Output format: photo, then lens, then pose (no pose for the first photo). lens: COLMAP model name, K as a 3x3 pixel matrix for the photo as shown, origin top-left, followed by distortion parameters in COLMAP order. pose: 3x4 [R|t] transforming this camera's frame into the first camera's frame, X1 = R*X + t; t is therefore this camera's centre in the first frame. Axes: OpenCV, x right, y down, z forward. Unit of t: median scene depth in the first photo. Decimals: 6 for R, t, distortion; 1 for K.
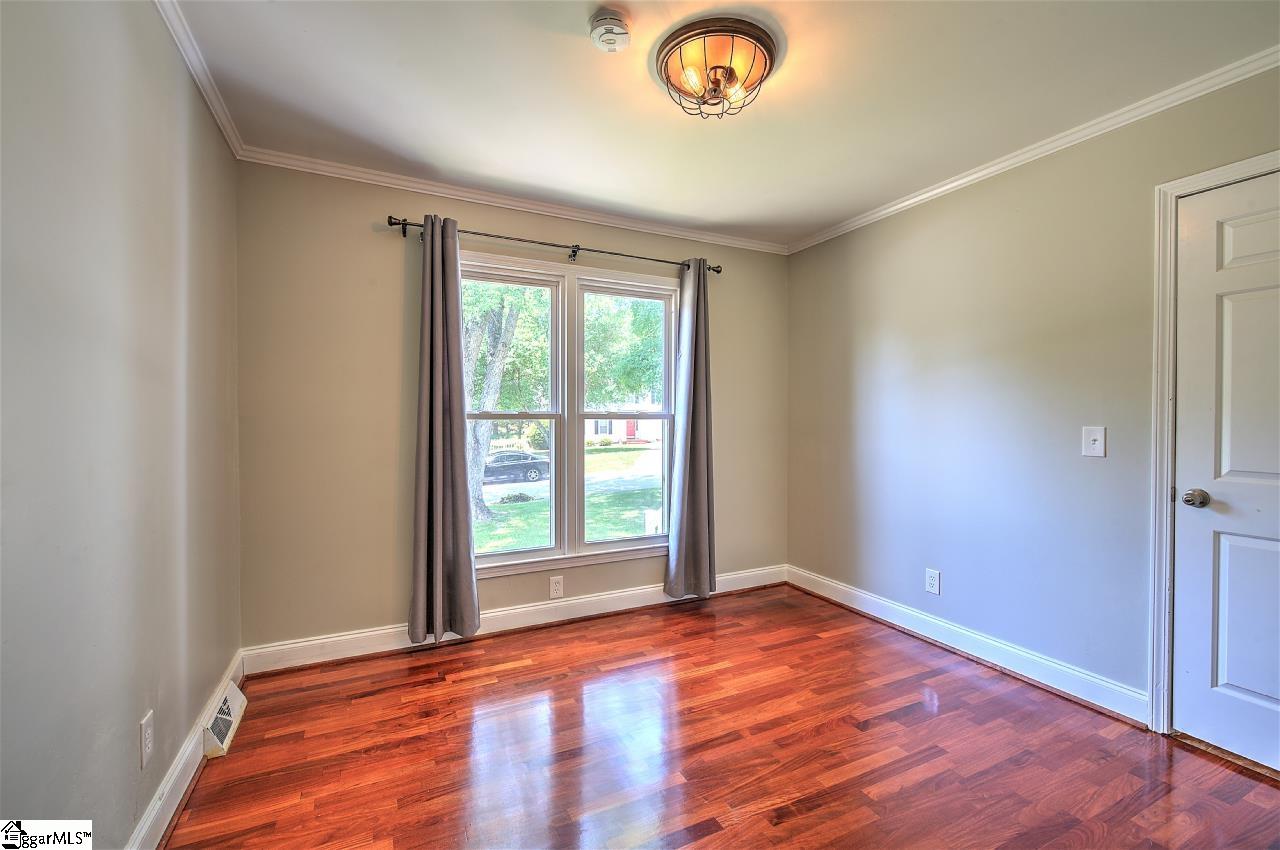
lens RADIAL K [[550.1, 0, 651.0], [0, 550.1, 421.9], [0, 0, 1]] dist [0.005258, -0.002661]
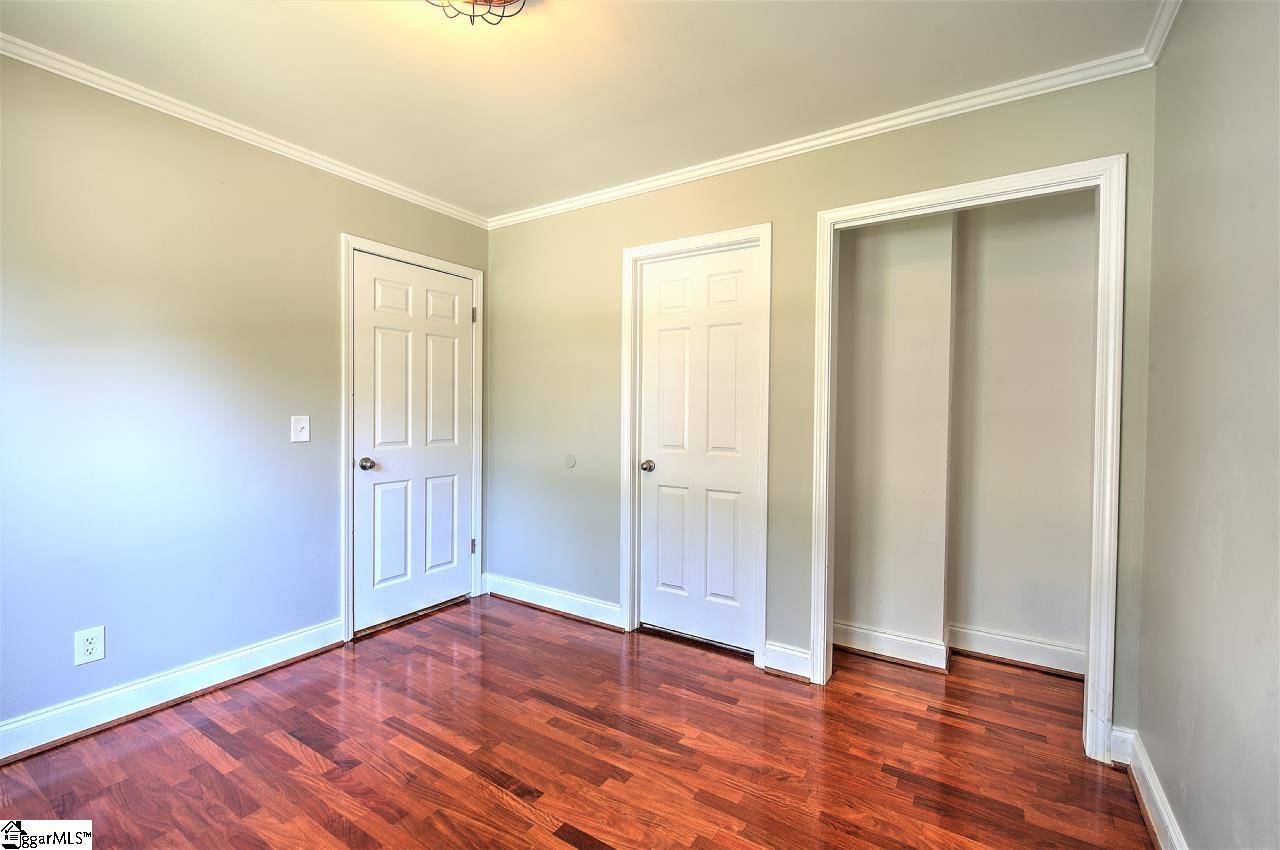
lens RADIAL K [[550.1, 0, 644.1], [0, 550.1, 420.8], [0, 0, 1]] dist [0.005258, -0.002661]
pose [[-0.495143, -0.025898, 0.868426, -0.619130], [0.002624, 0.999507, 0.031303, -0.017871], [-0.868808, 0.017778, -0.494830, 1.062088]]
